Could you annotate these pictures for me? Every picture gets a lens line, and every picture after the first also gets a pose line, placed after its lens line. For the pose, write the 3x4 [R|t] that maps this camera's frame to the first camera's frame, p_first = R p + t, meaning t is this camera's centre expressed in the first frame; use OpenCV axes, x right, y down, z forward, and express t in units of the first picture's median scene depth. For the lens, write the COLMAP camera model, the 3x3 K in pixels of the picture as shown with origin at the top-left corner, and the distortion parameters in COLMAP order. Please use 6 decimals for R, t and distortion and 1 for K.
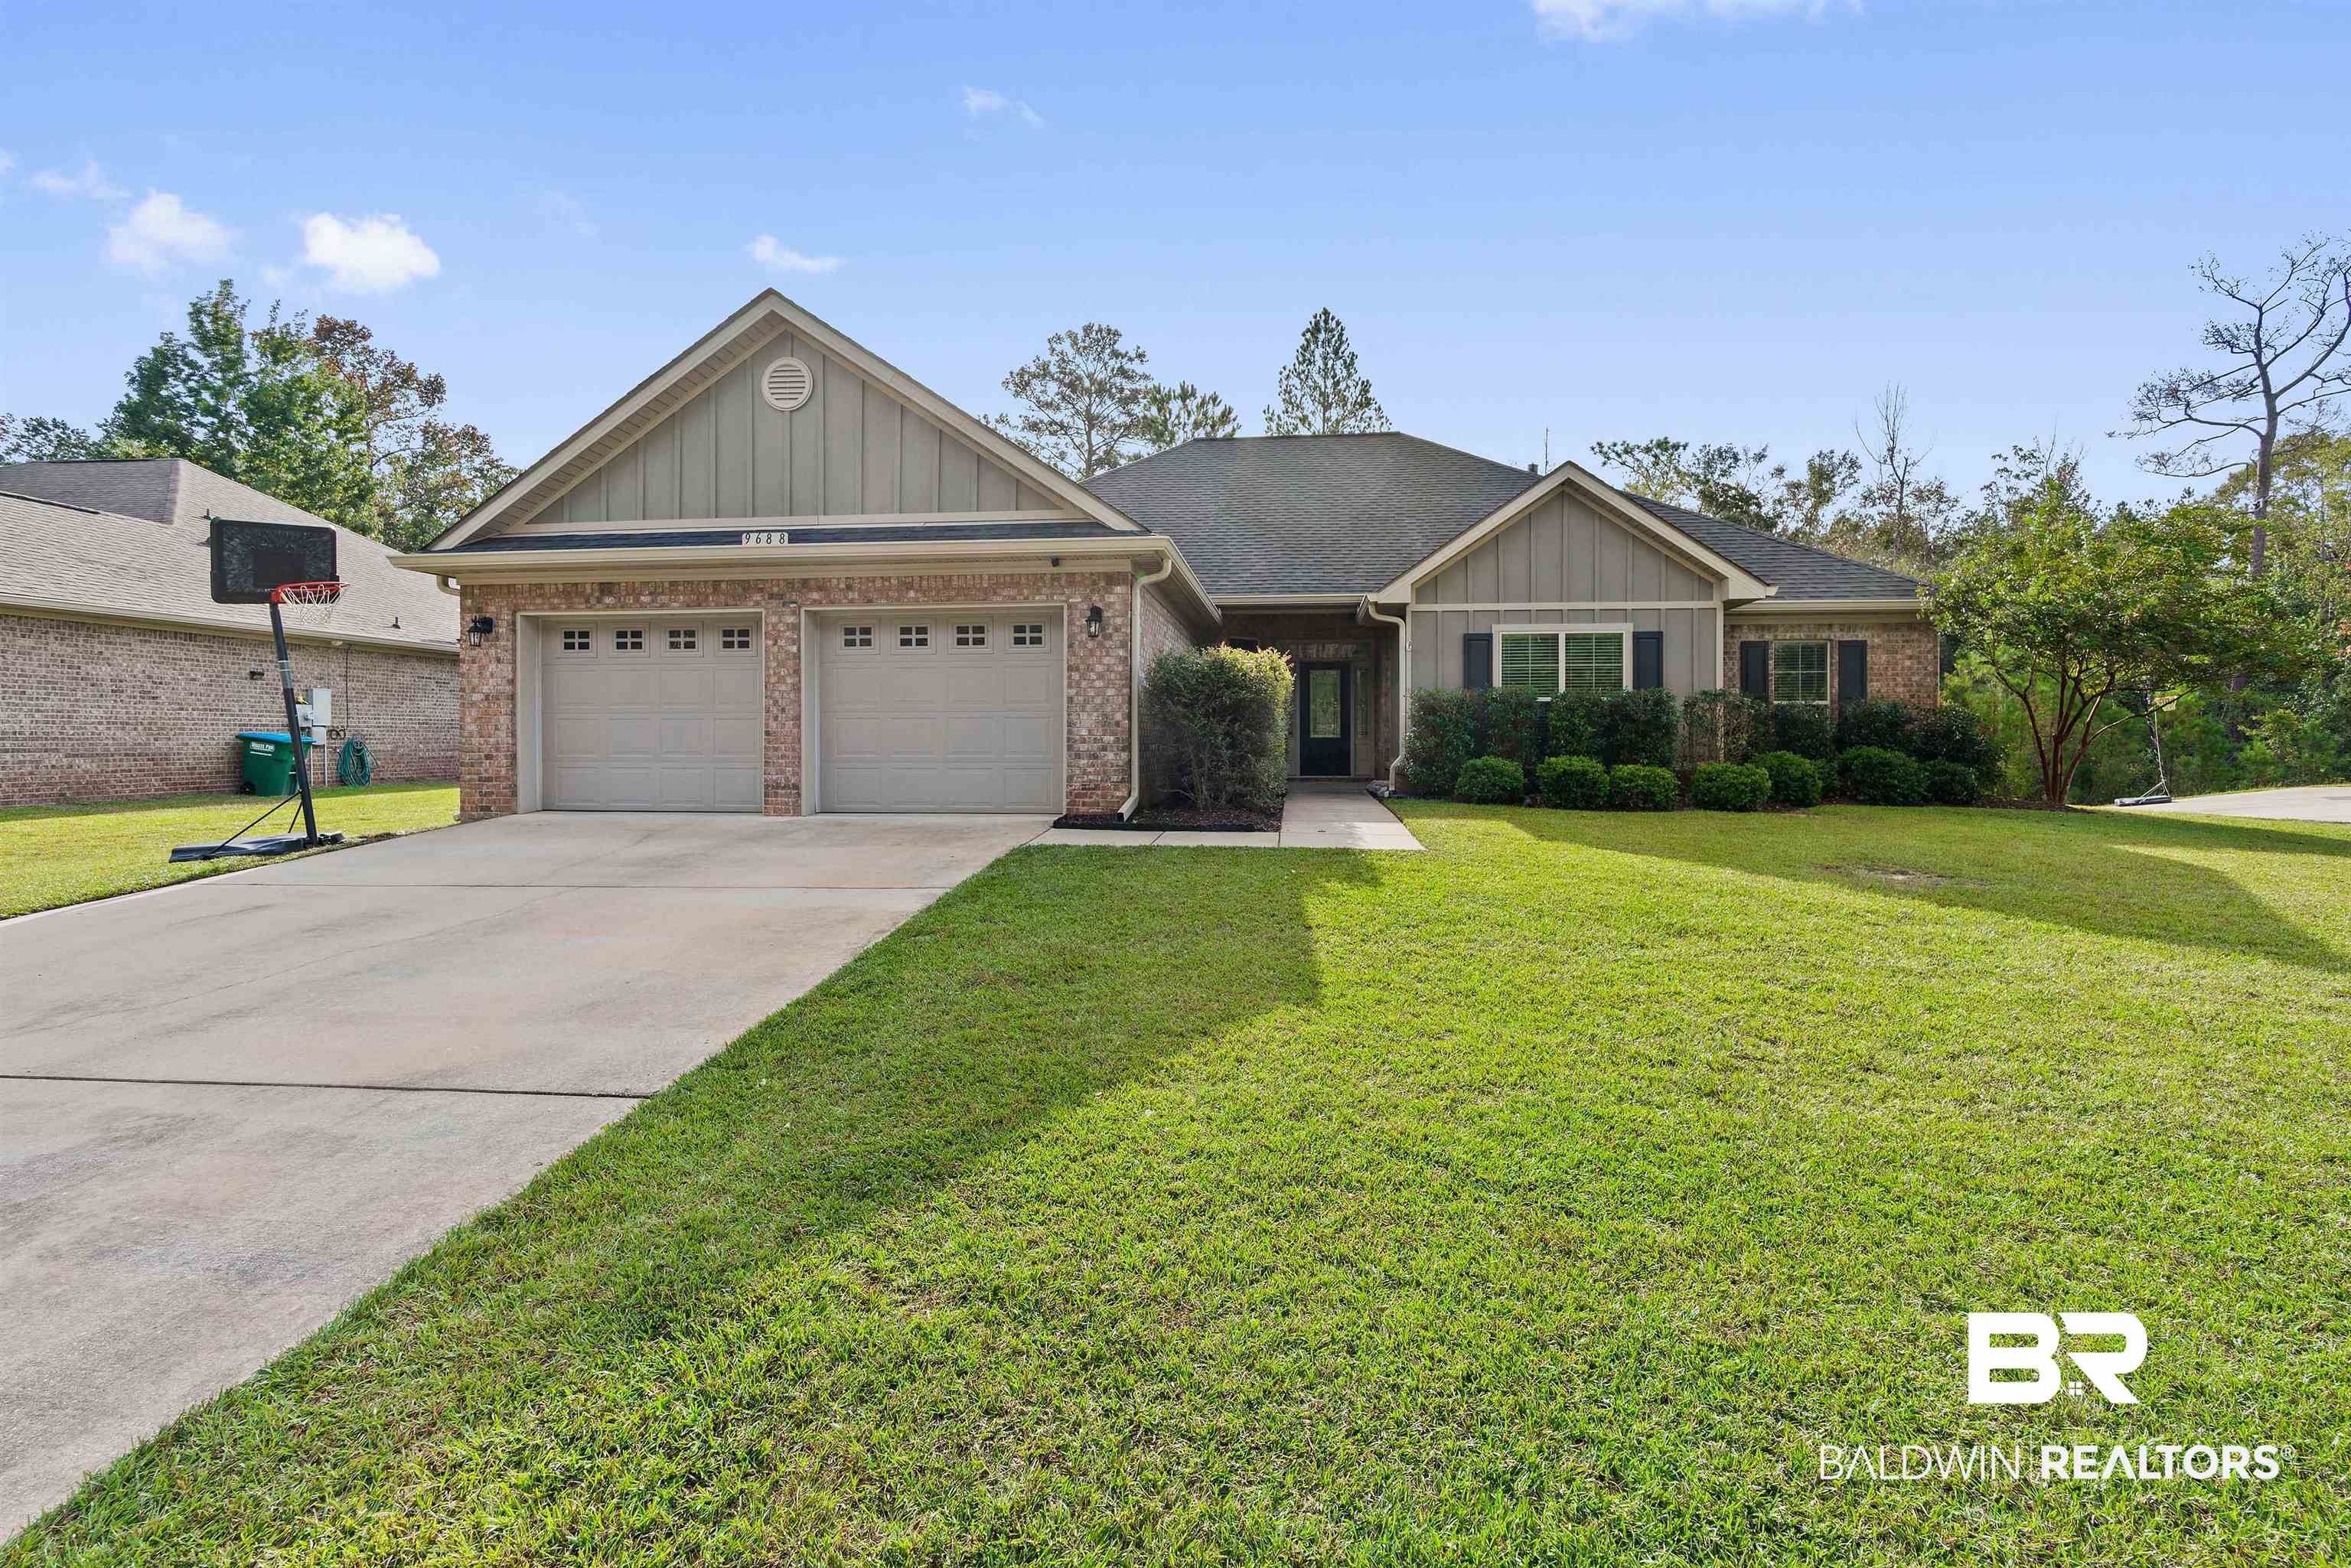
lens RADIAL K [[1020.5, 0, 1215.4], [0, 1020.5, 764.3], [0, 0, 1]] dist [-0.000519, 0.000087]
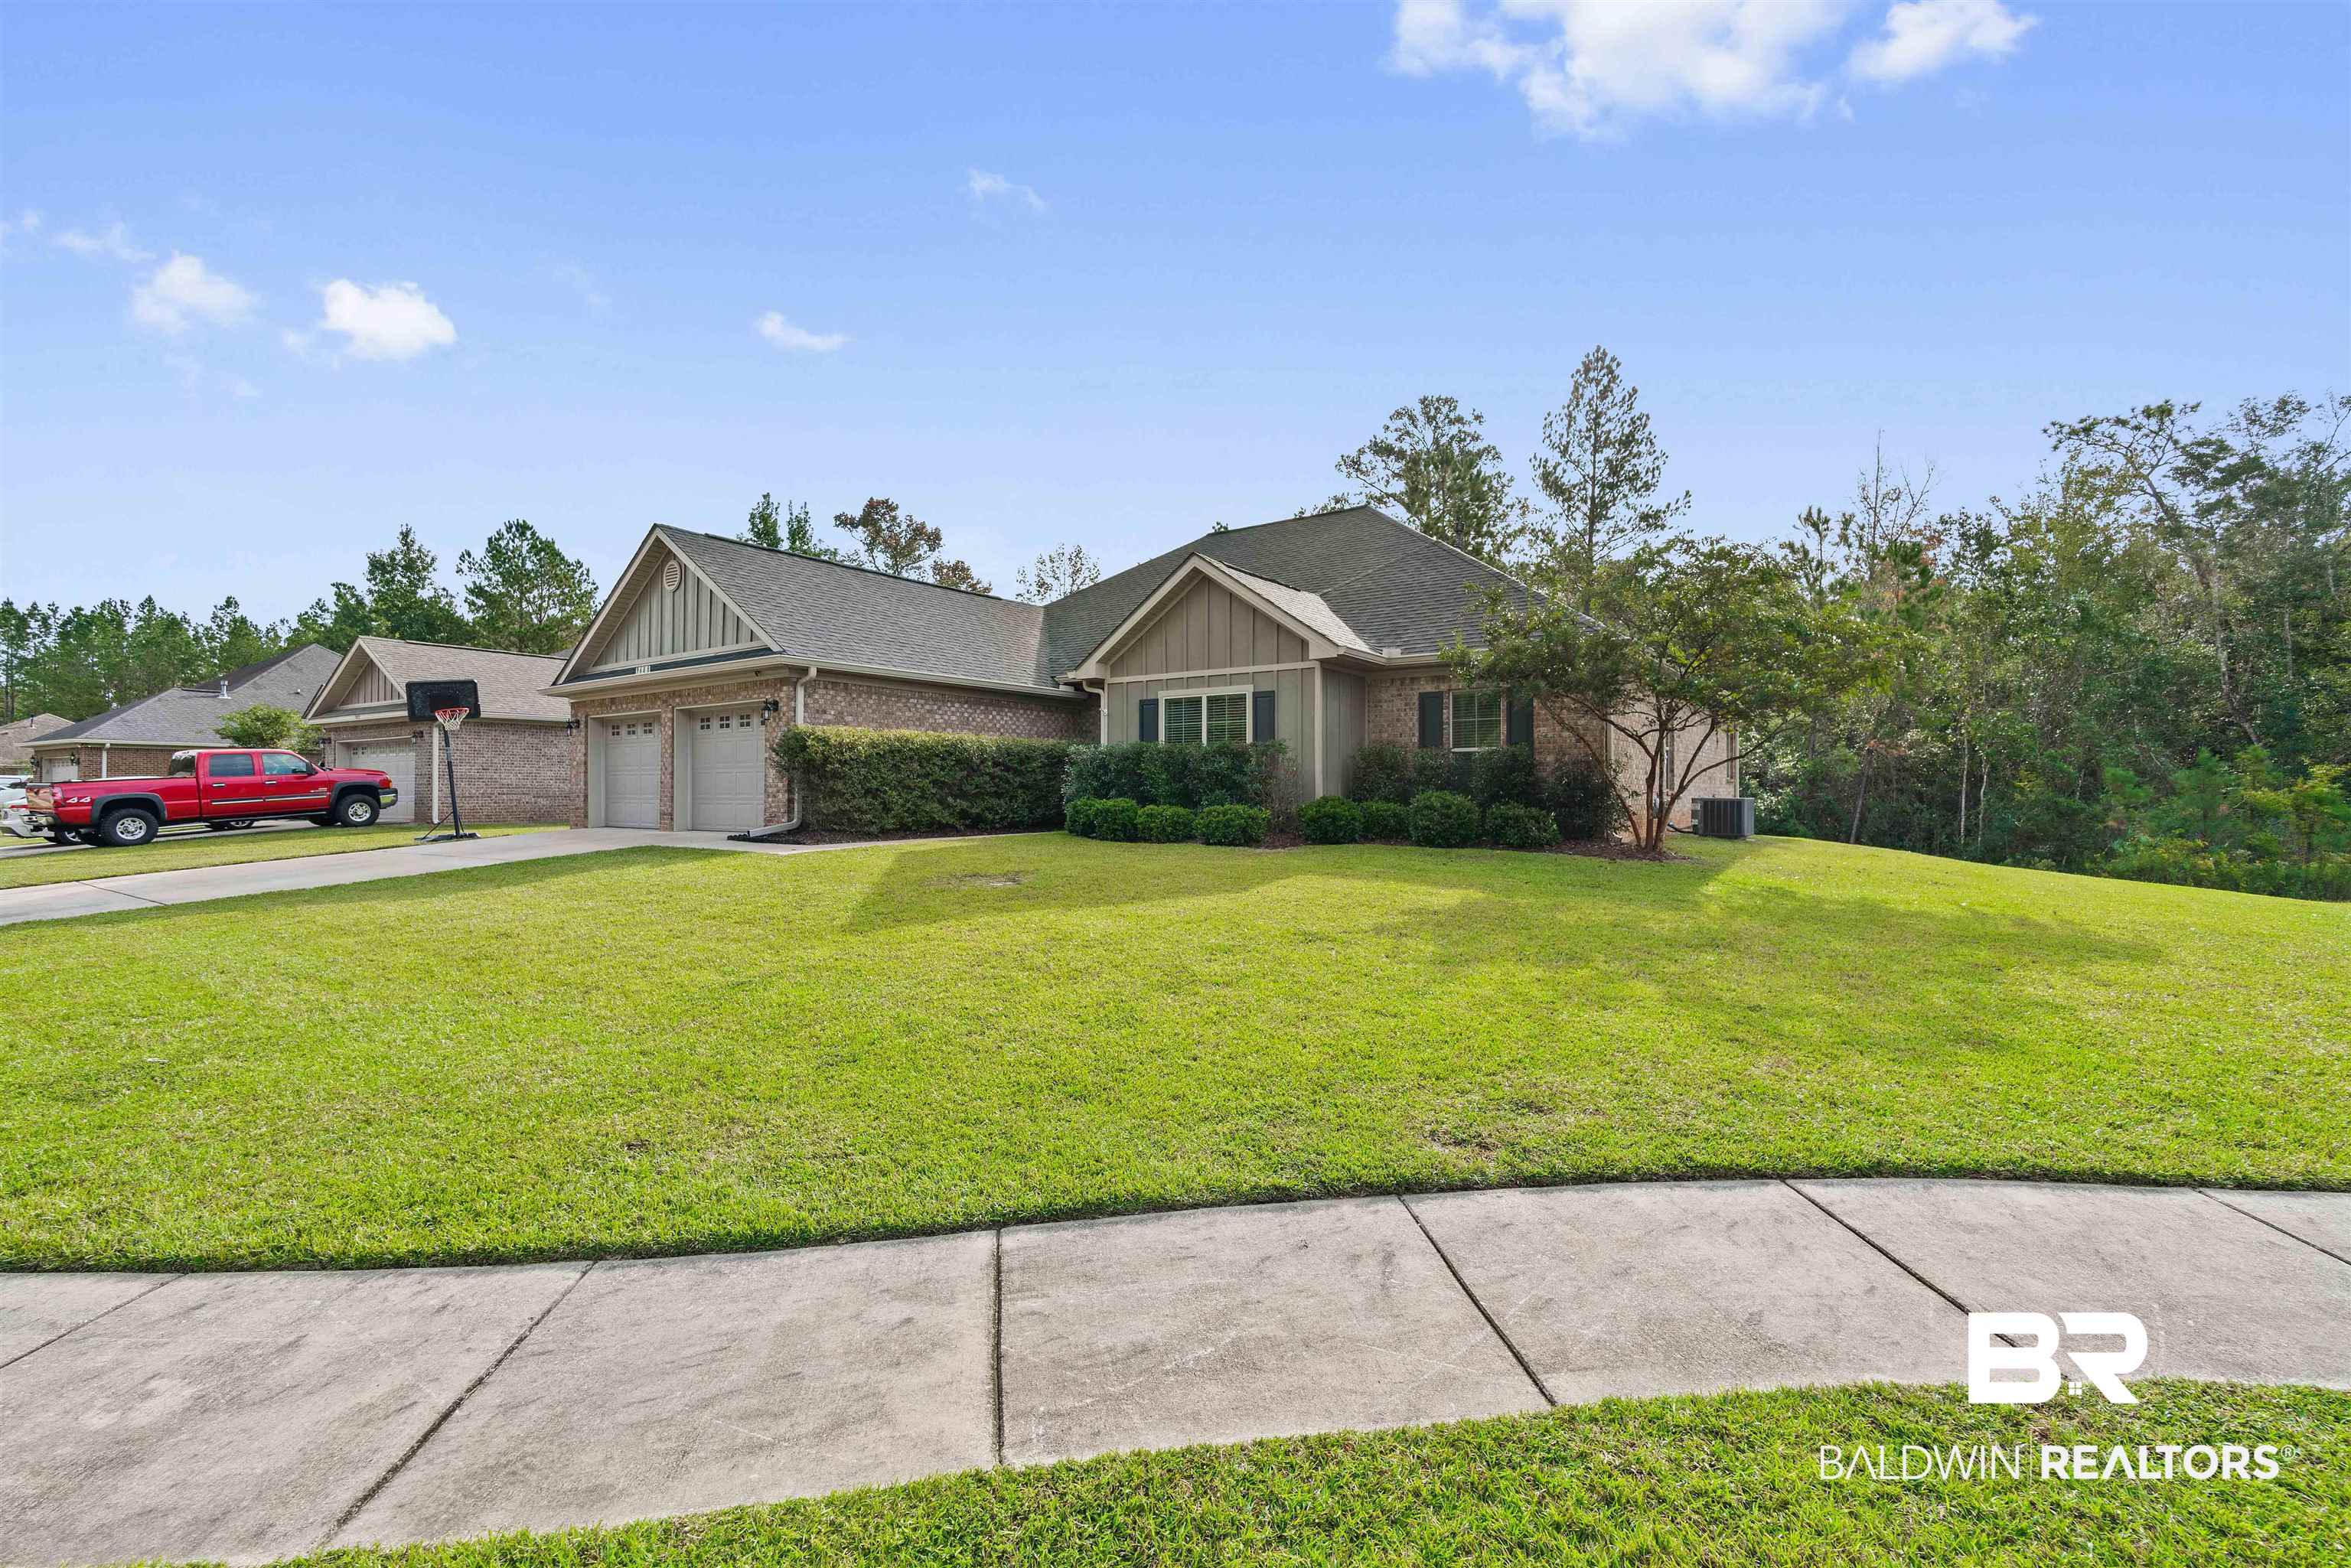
lens RADIAL K [[1020.5, 0, 1198.4], [0, 1020.5, 781.7], [0, 0, 1]] dist [-0.000519, 0.000087]
pose [[0.874231, -0.006872, -0.485462, 0.914440], [-0.012760, 0.999229, -0.037125, 0.015144], [0.485343, 0.038650, 0.873469, -0.033286]]
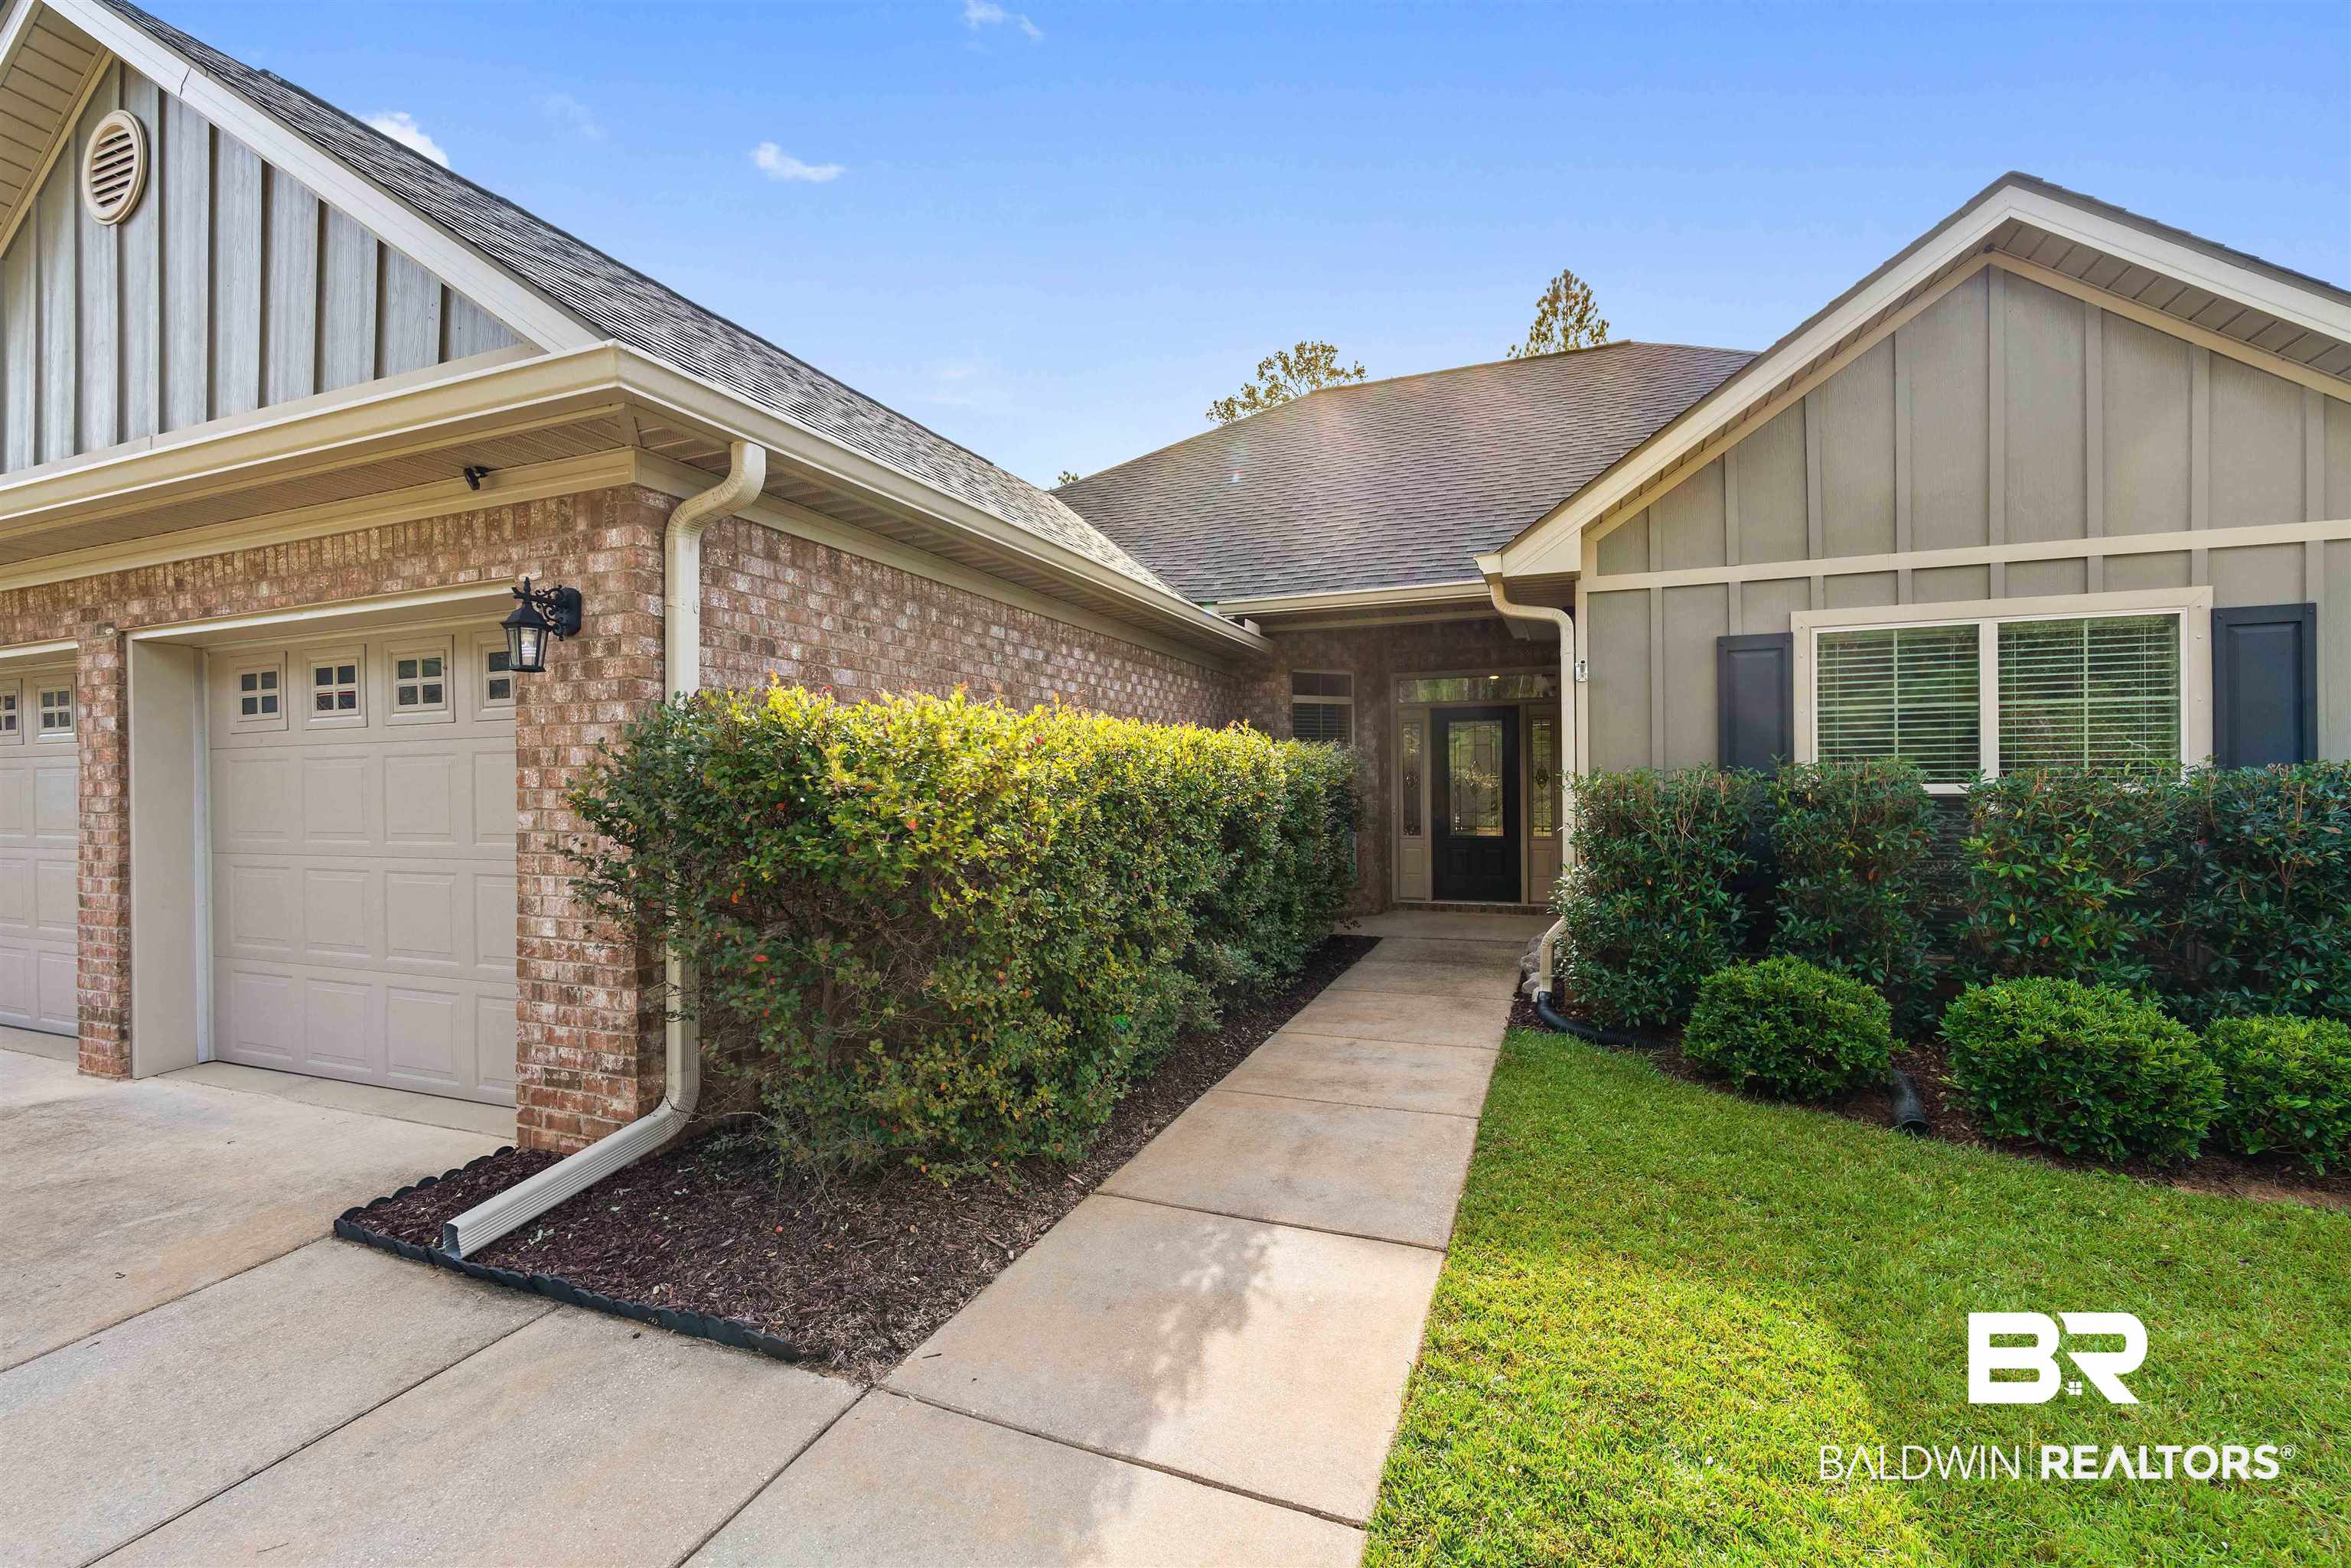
lens RADIAL K [[1020.5, 0, 1193.7], [0, 1020.5, 796.1], [0, 0, 1]] dist [-0.000519, 0.000087]
pose [[0.962116, -0.006900, -0.272554, 0.150964], [0.002084, 0.999837, -0.017957, -0.055334], [0.272633, 0.016709, 0.961973, 0.539050]]
